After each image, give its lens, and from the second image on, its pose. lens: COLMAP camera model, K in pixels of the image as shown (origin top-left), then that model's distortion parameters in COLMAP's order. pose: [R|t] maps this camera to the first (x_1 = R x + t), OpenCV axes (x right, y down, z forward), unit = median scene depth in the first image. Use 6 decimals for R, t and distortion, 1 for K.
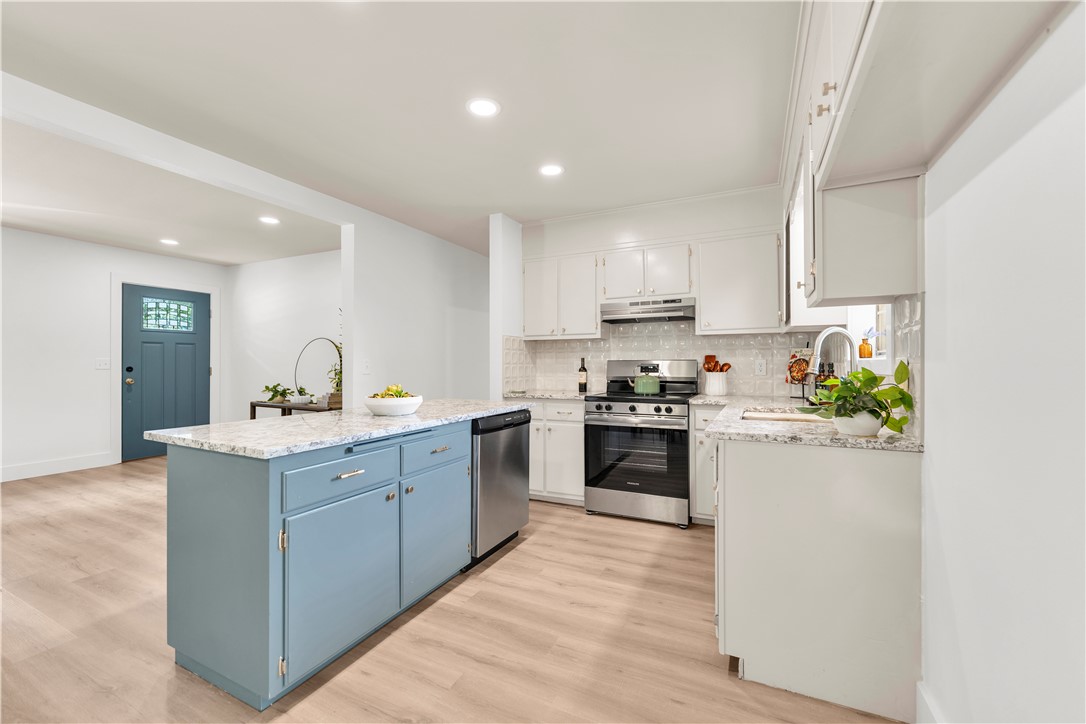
lens RADIAL K [[448.7, 0, 547.9], [0, 448.7, 355.8], [0, 0, 1]] dist [-0.002850, 0.000245]
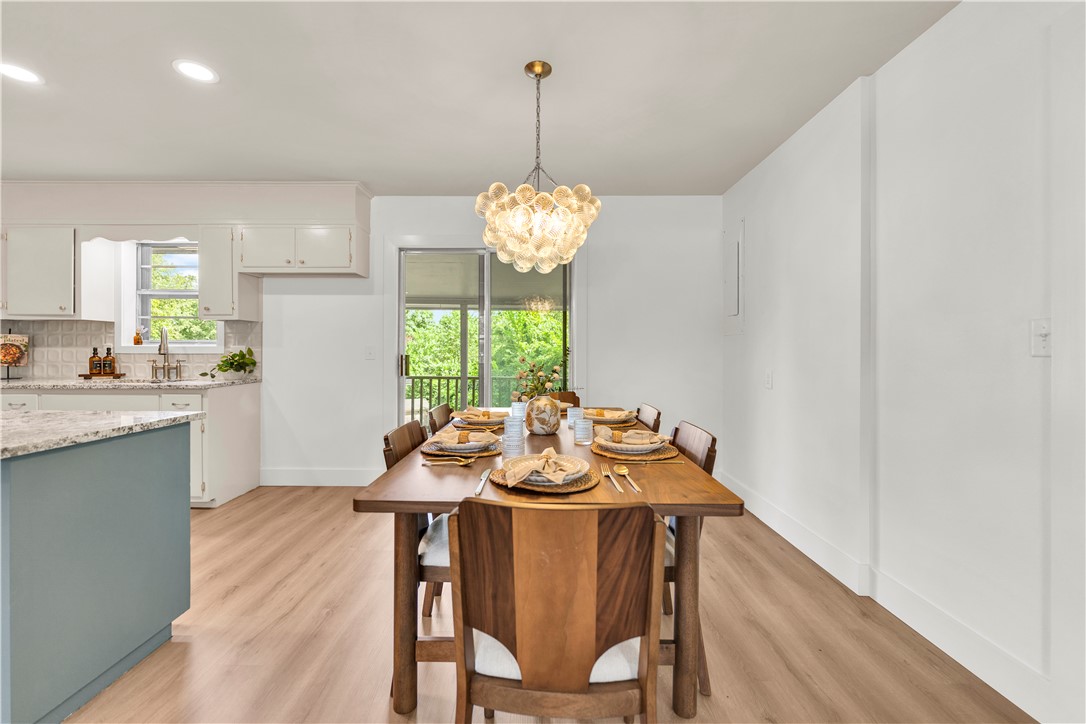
lens RADIAL K [[448.7, 0, 539.1], [0, 448.7, 351.2], [0, 0, 1]] dist [-0.002850, 0.000245]
pose [[-0.433076, -0.007237, 0.901328, -0.908910], [-0.019396, 0.999811, -0.001292, 0.001380], [-0.901149, -0.018041, -0.433134, 0.261488]]
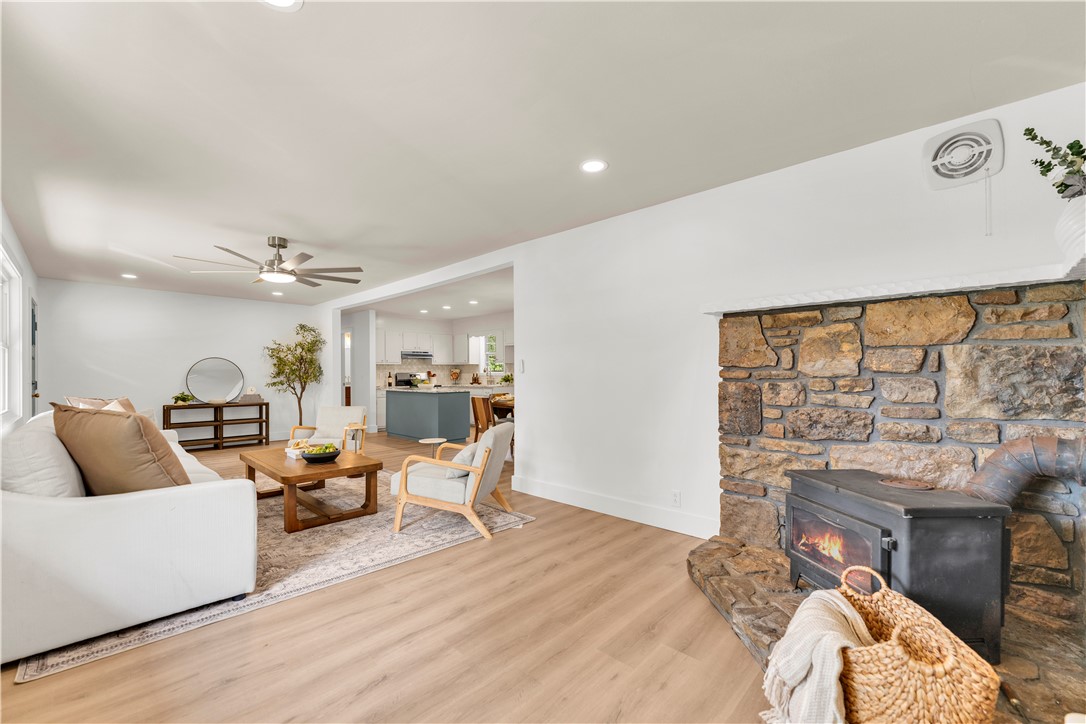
lens RADIAL K [[448.7, 0, 546.0], [0, 448.7, 369.8], [0, 0, 1]] dist [-0.002850, 0.000245]
pose [[0.299215, 0.001896, 0.954184, -2.224022], [-0.011383, 0.999934, 0.001582, -0.023372], [-0.954118, -0.011335, 0.299217, -0.604605]]
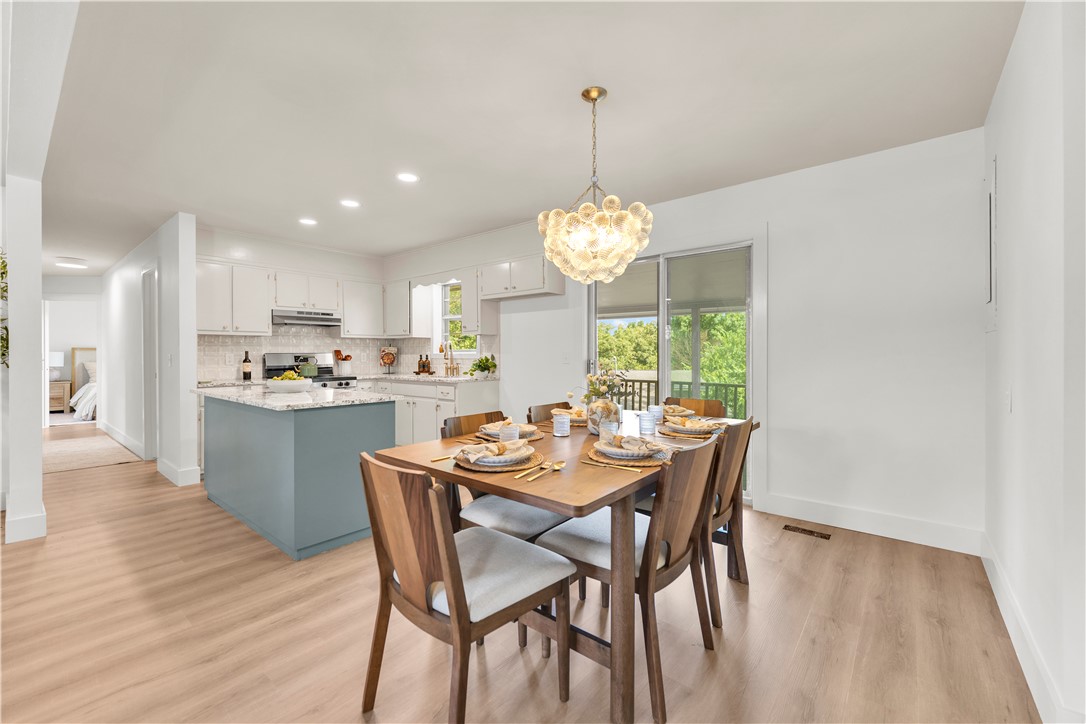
lens RADIAL K [[448.7, 0, 539.3], [0, 448.7, 356.9], [0, 0, 1]] dist [-0.002850, 0.000245]
pose [[0.240753, -0.008534, 0.970549, -1.009424], [-0.013175, 0.999840, 0.012060, -0.005390], [-0.970497, -0.015691, 0.240602, -0.066331]]
